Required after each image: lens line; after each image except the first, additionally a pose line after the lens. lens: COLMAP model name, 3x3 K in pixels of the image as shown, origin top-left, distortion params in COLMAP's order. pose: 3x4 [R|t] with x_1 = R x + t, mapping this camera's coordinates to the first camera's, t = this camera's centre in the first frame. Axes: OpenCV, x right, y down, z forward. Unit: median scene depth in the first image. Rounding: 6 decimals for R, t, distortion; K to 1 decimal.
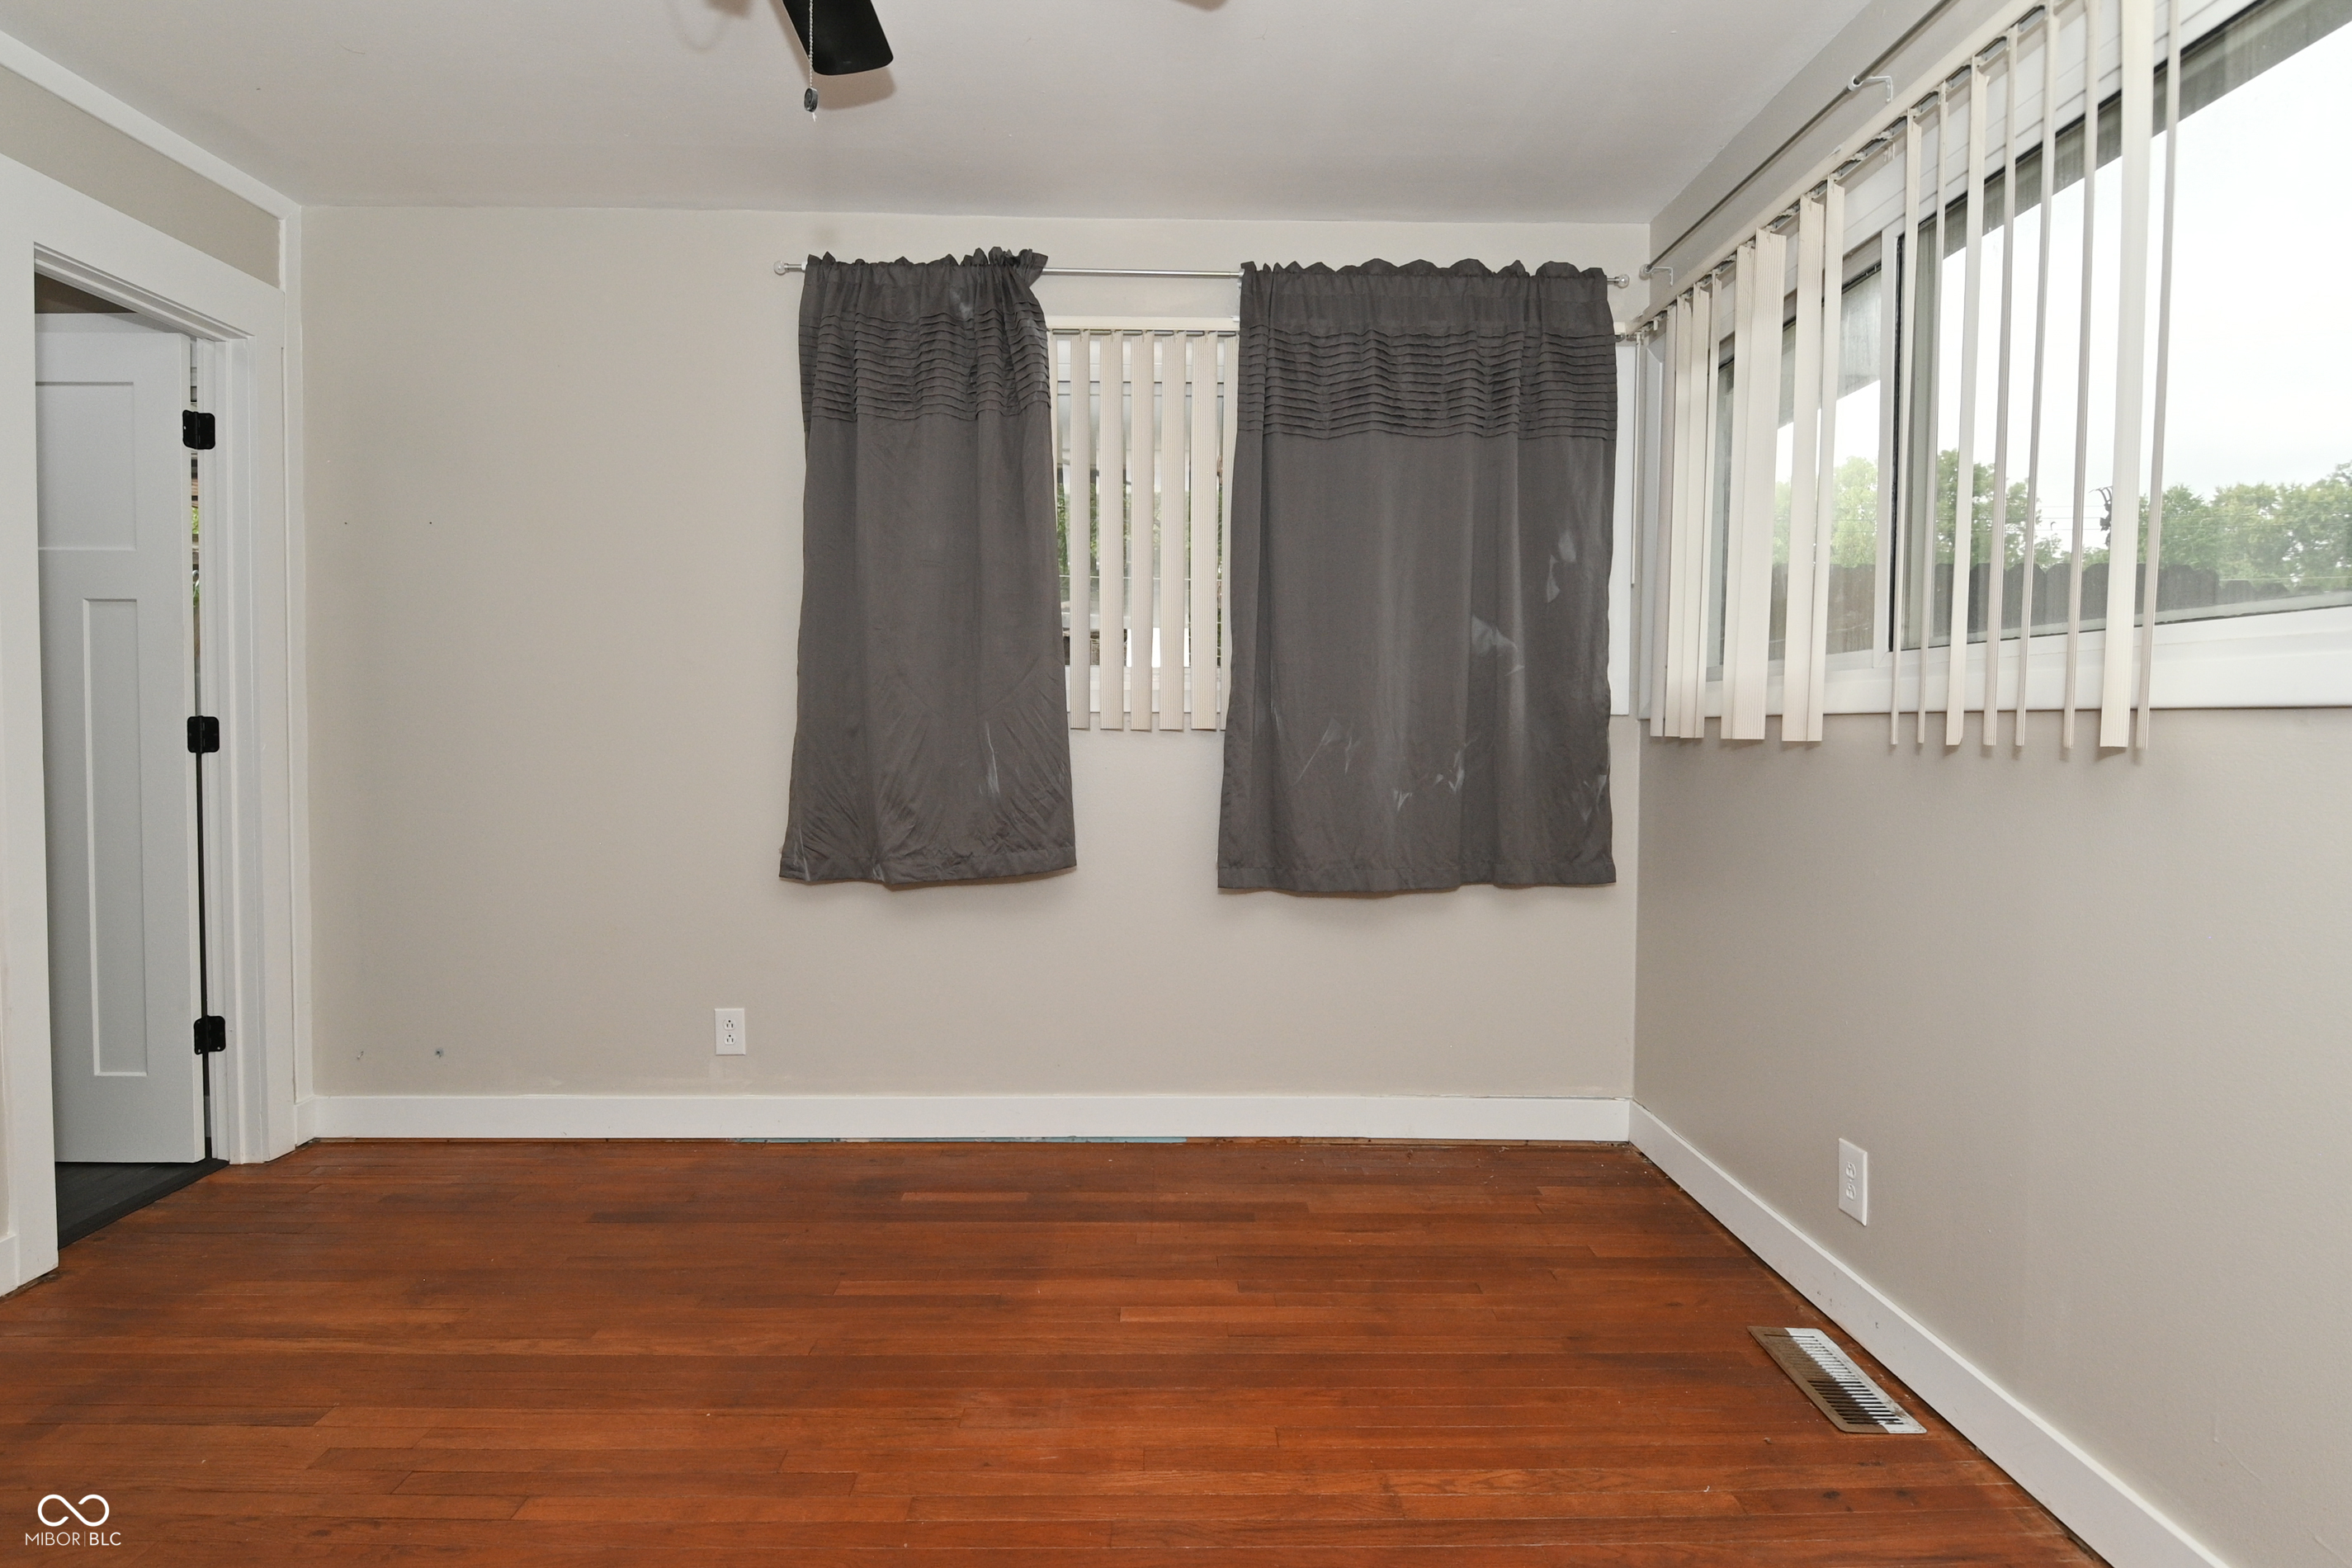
lens RADIAL K [[1248.3, 0, 1178.4], [0, 1248.3, 769.9], [0, 0, 1]] dist [0.026974, -0.036183]
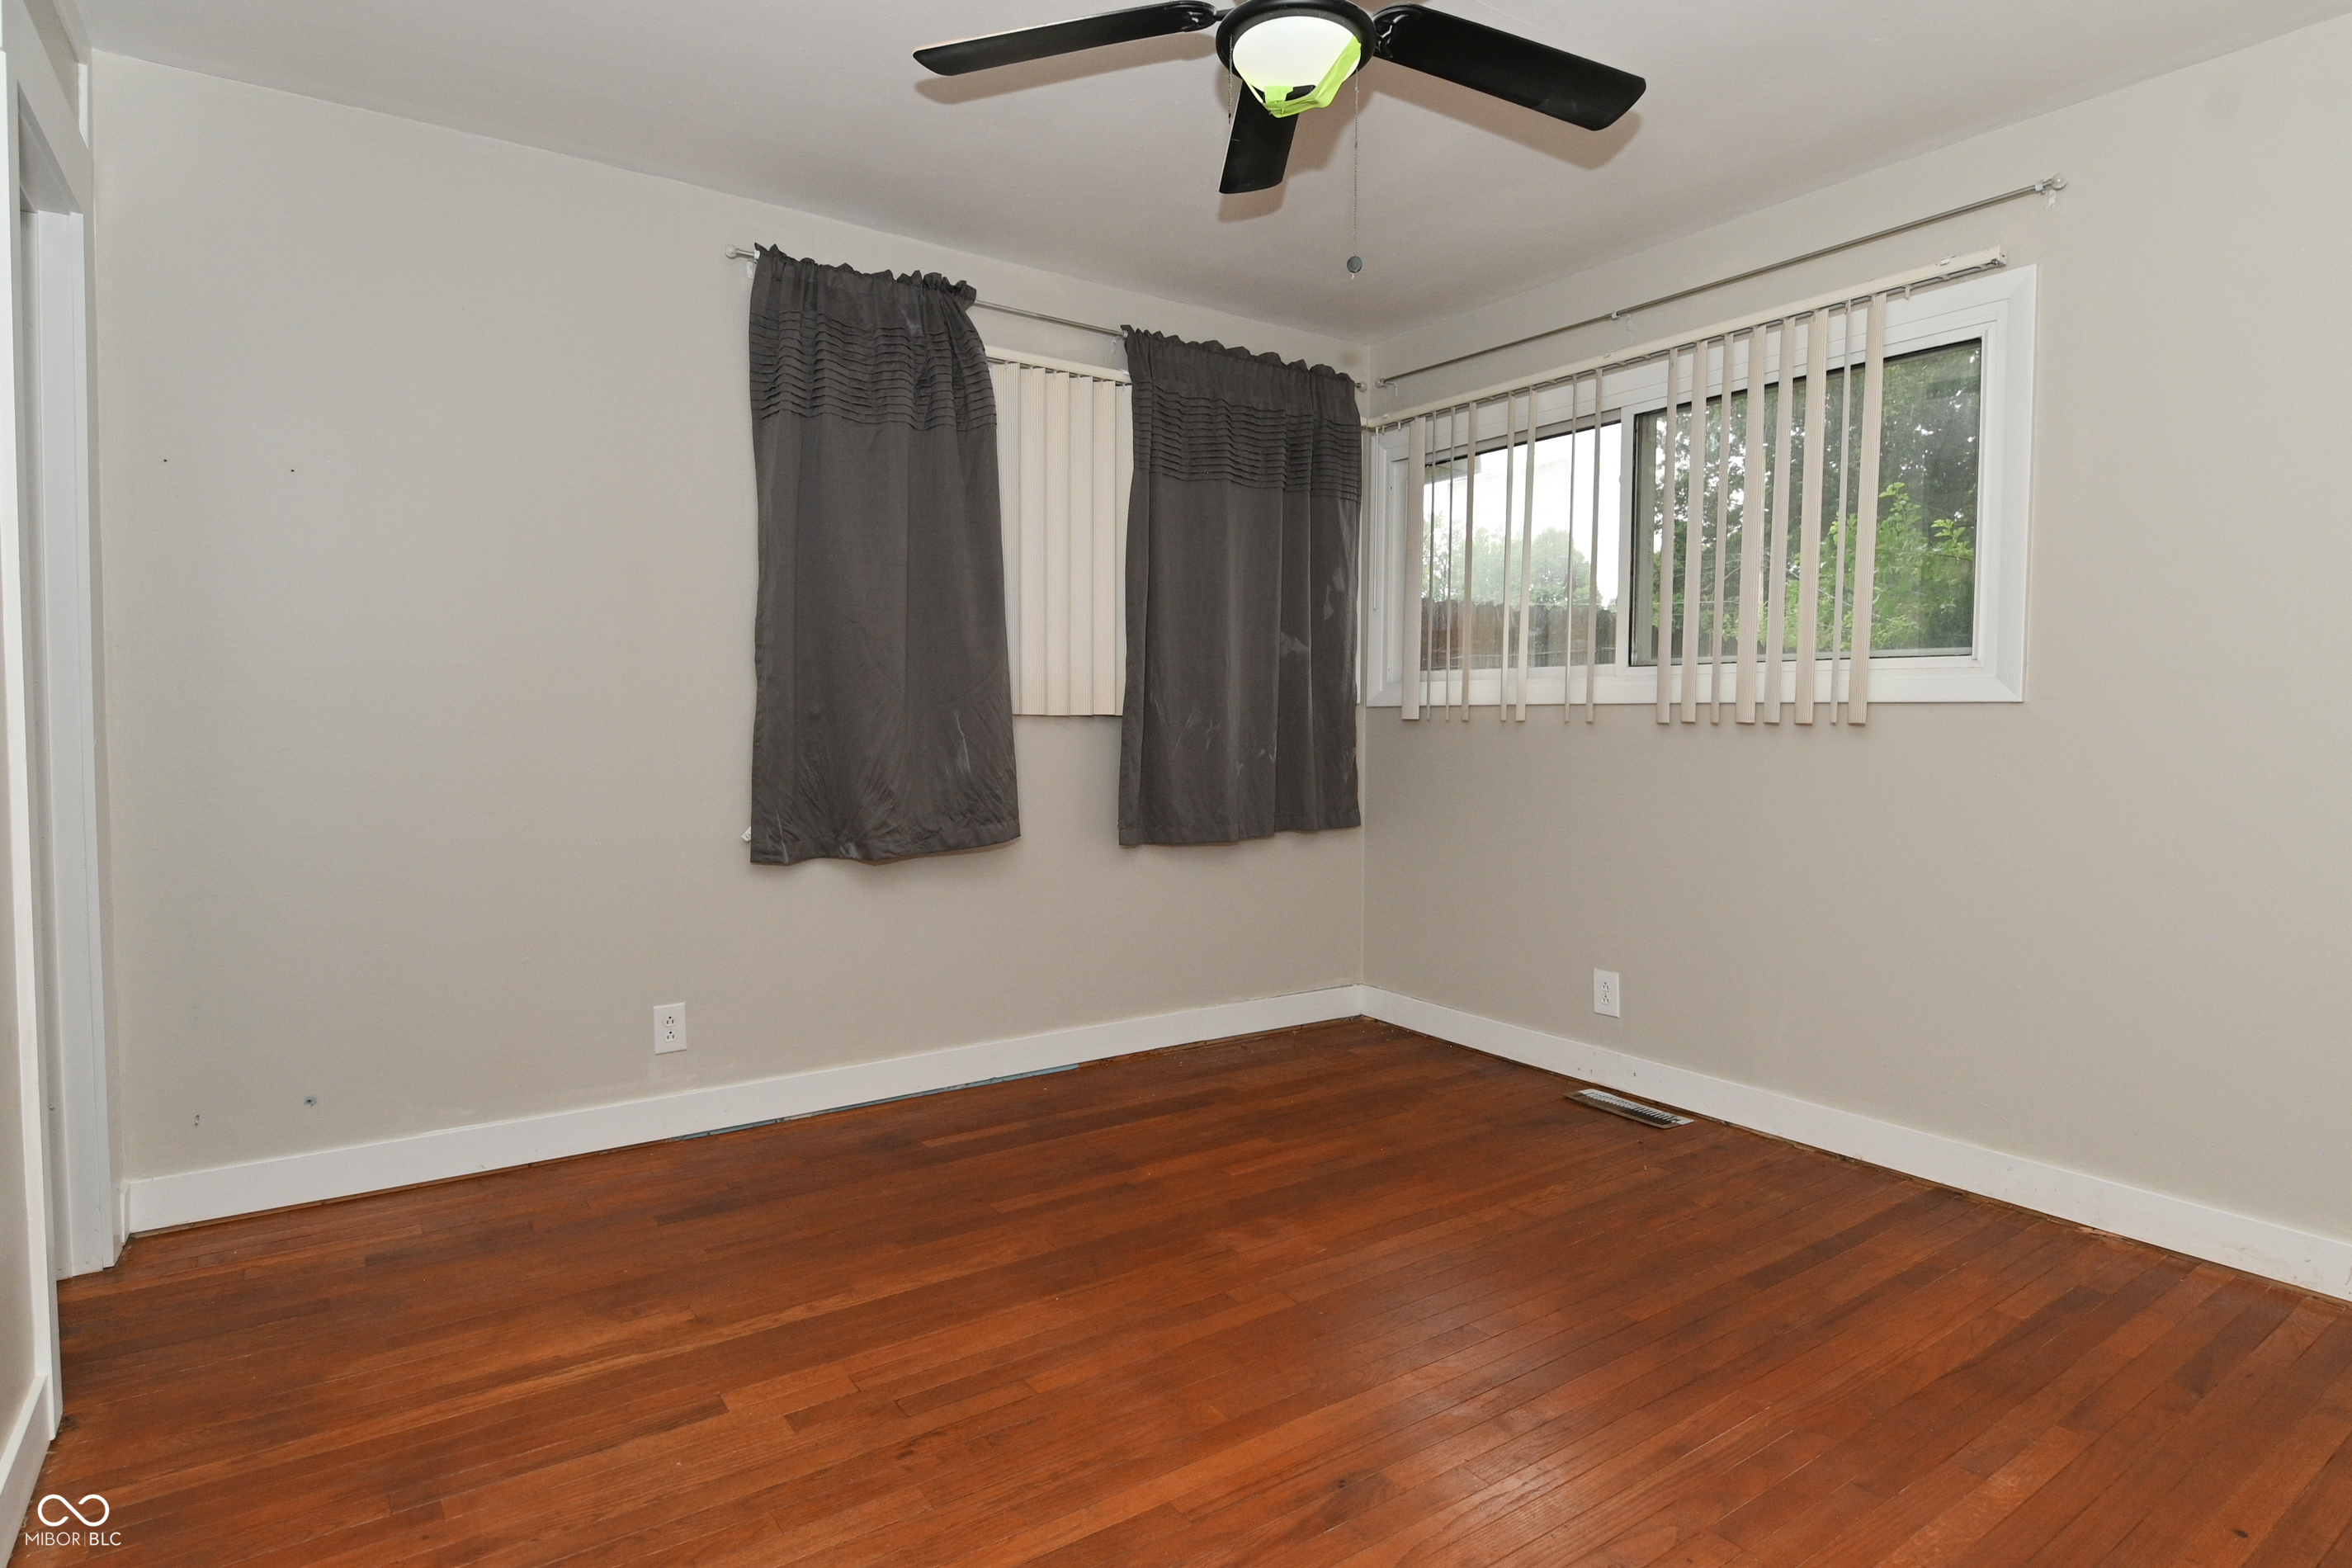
lens RADIAL K [[1248.3, 0, 1178.4], [0, 1248.3, 769.9], [0, 0, 1]] dist [0.026974, -0.036183]
pose [[0.830236, -0.027998, 0.556708, -0.599209], [0.020444, 0.999595, 0.019783, -0.002350], [-0.557036, -0.005043, 0.830473, -0.025070]]
